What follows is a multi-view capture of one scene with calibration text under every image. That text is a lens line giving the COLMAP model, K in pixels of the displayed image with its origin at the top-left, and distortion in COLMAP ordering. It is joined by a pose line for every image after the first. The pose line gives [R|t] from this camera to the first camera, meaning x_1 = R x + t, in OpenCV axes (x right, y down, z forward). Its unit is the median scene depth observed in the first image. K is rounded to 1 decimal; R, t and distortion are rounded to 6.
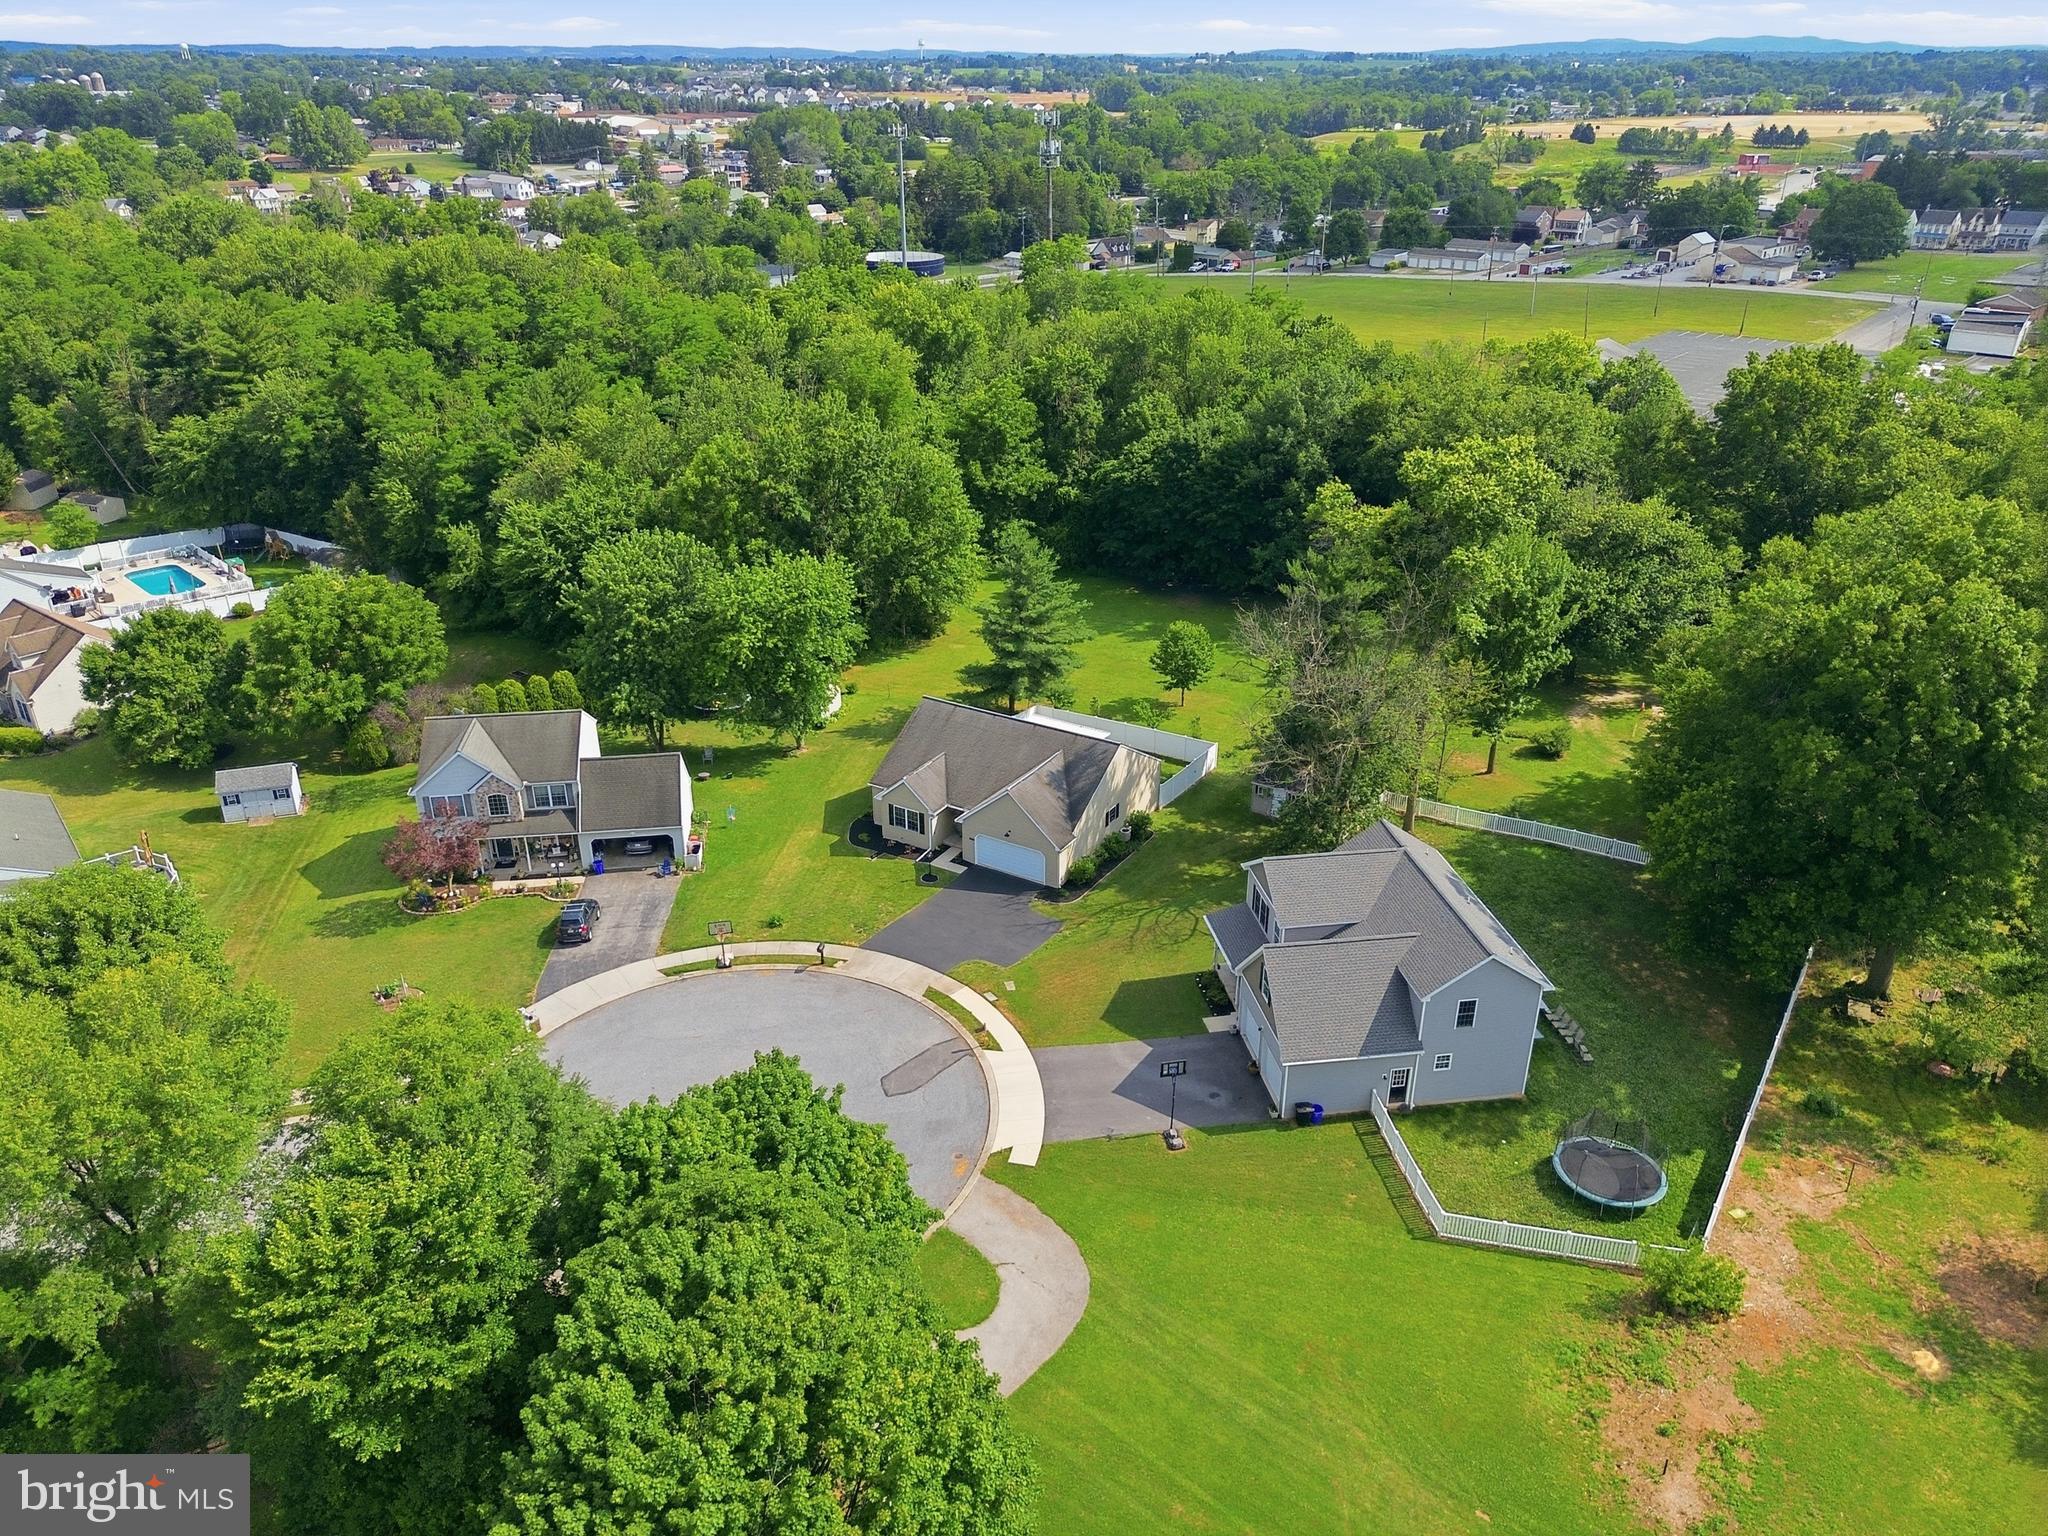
lens RADIAL K [[1448.2, 0, 1027.5], [0, 1448.2, 783.6], [0, 0, 1]] dist [0.050170, -0.037647]
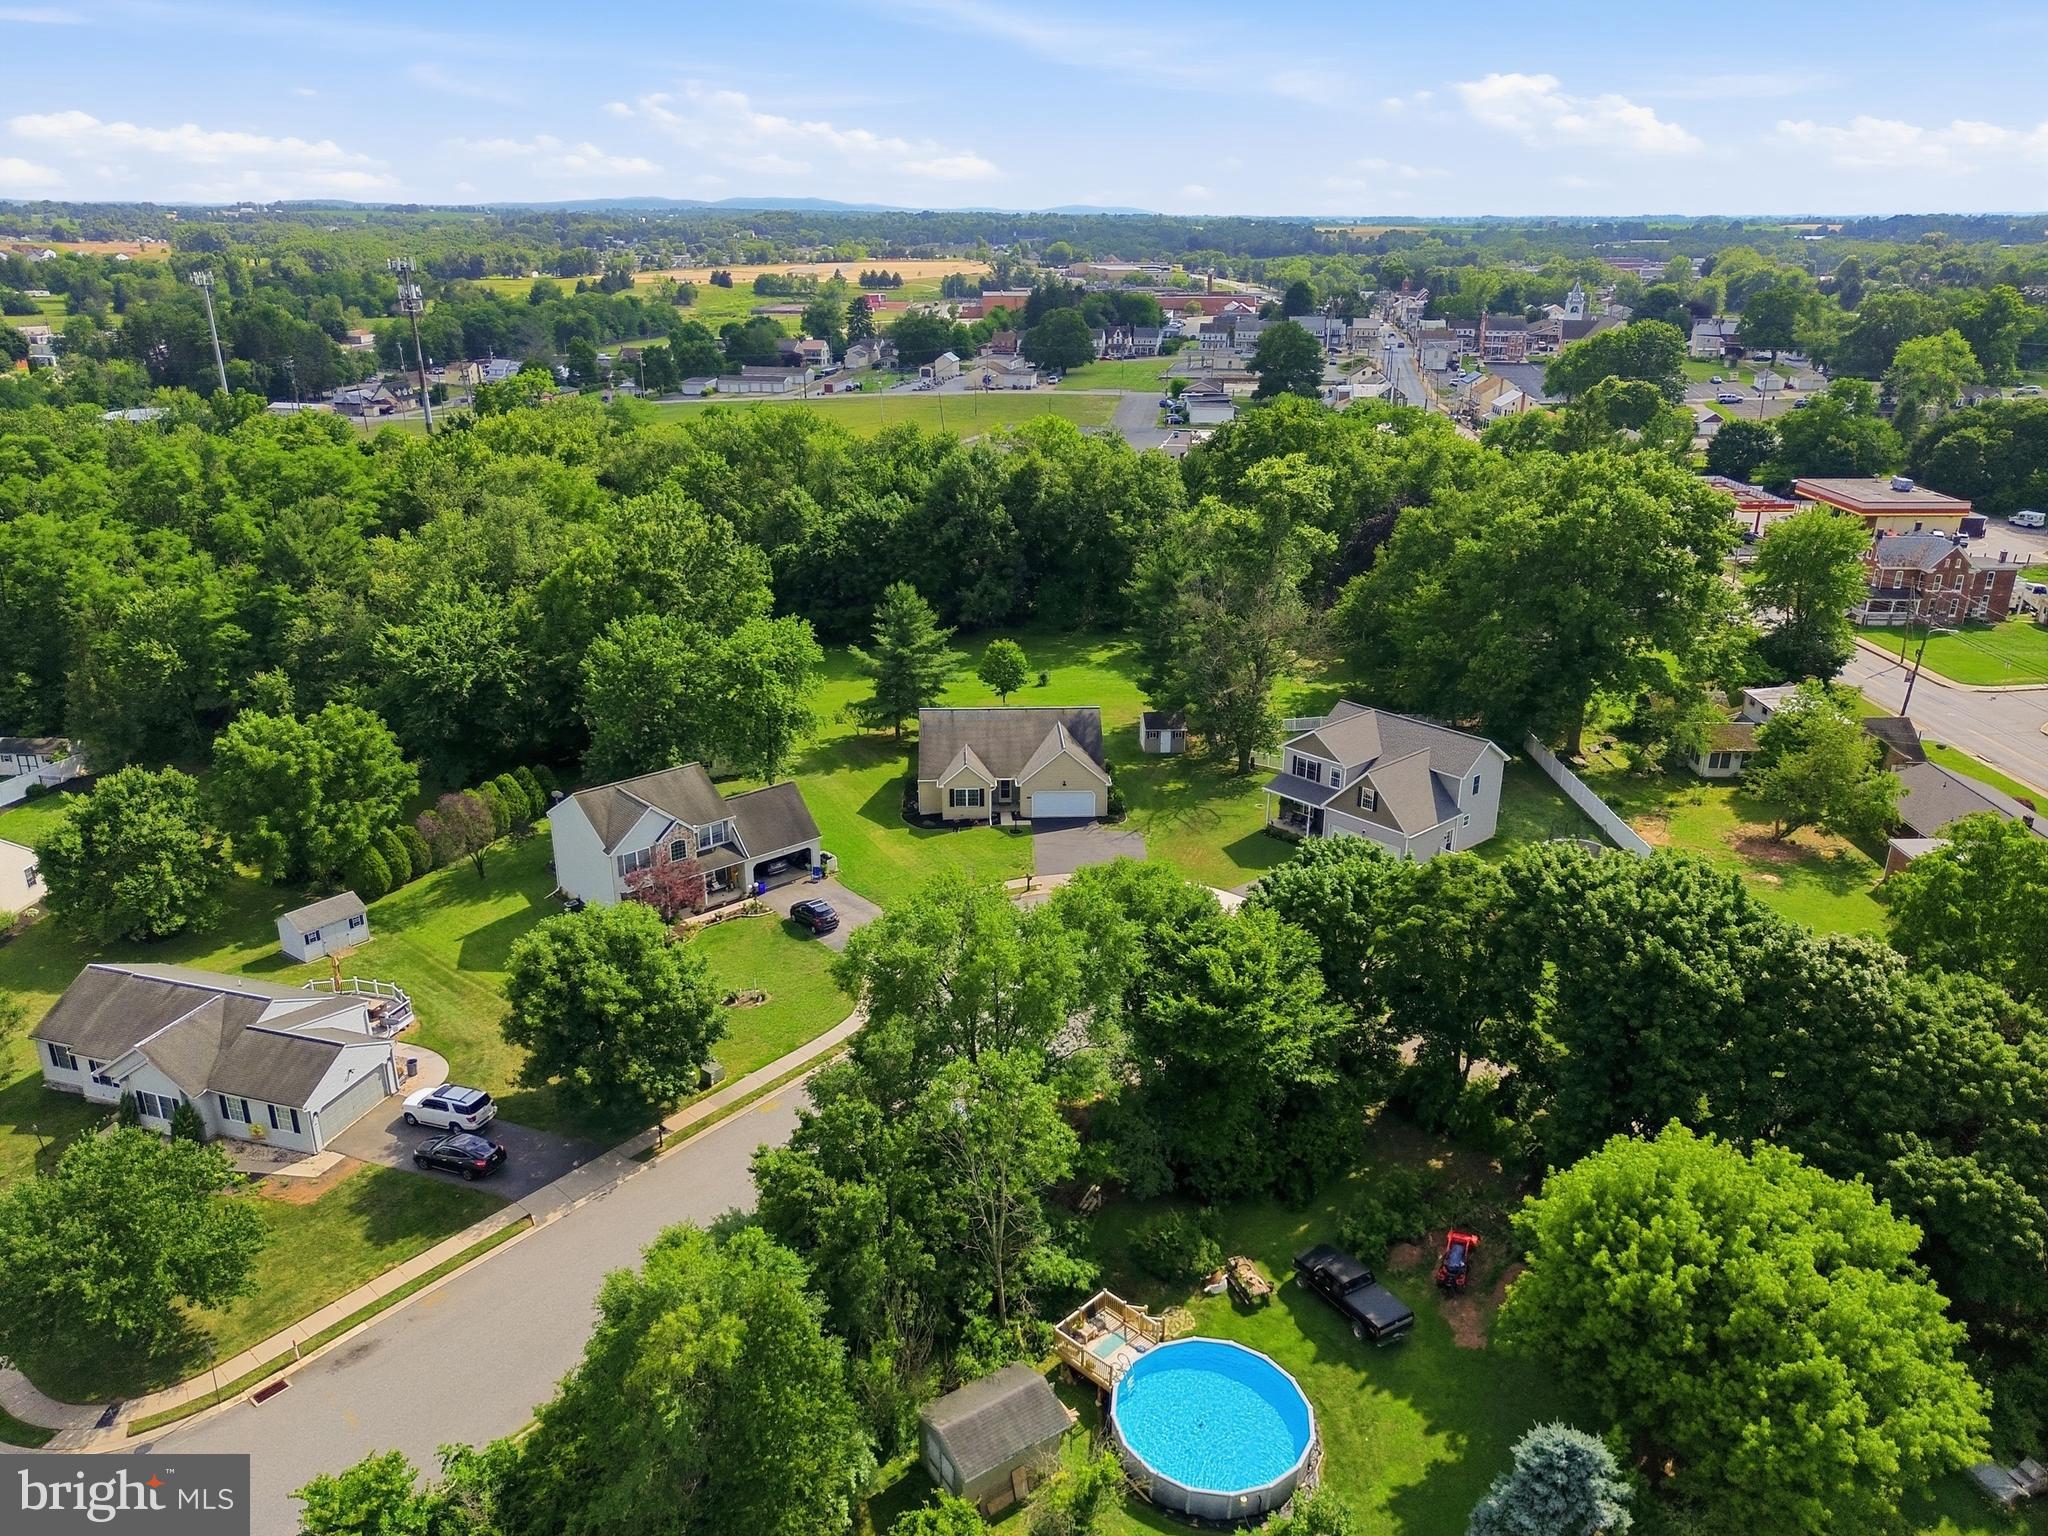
lens RADIAL K [[1448.2, 0, 1018.5], [0, 1448.2, 779.6], [0, 0, 1]] dist [0.050170, -0.037647]
pose [[0.837296, -0.195785, 0.510493, -0.204693], [0.240453, 0.970407, -0.022212, 0.014410], [-0.491037, 0.141348, 0.859595, -0.029176]]
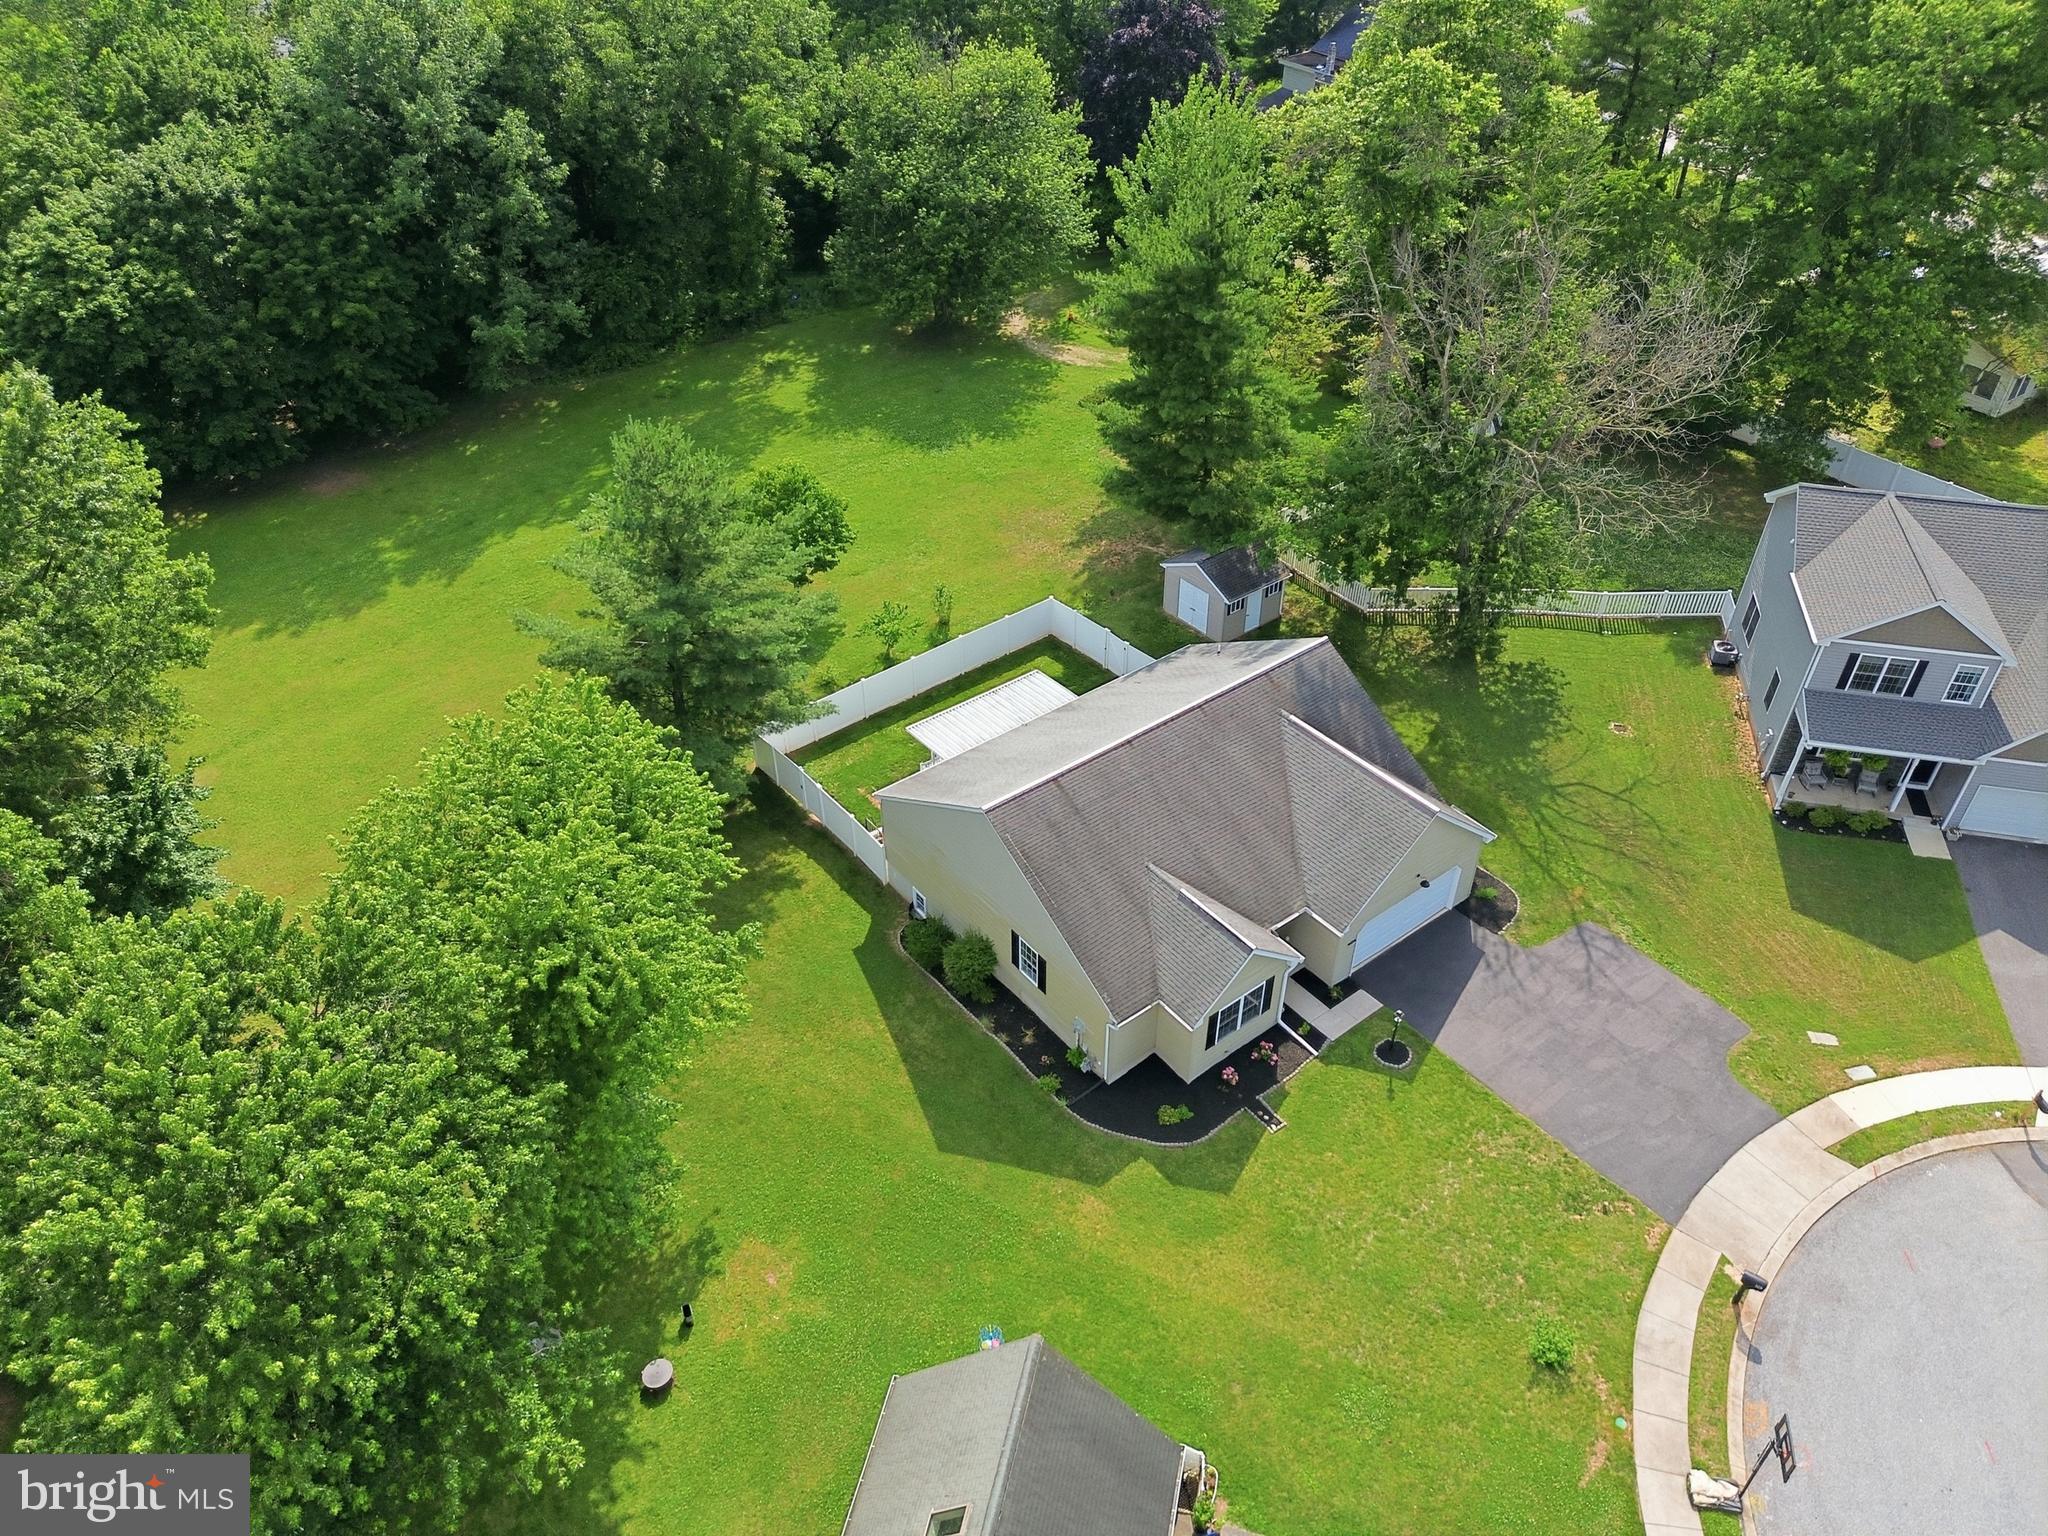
lens RADIAL K [[1448.2, 0, 1008.3], [0, 1448.2, 770.7], [0, 0, 1]] dist [0.050170, -0.037647]
pose [[0.364137, -0.591421, 0.719462, -0.123043], [0.412728, 0.794974, 0.444603, -0.085402], [-0.834901, 0.135045, 0.533576, 0.240100]]
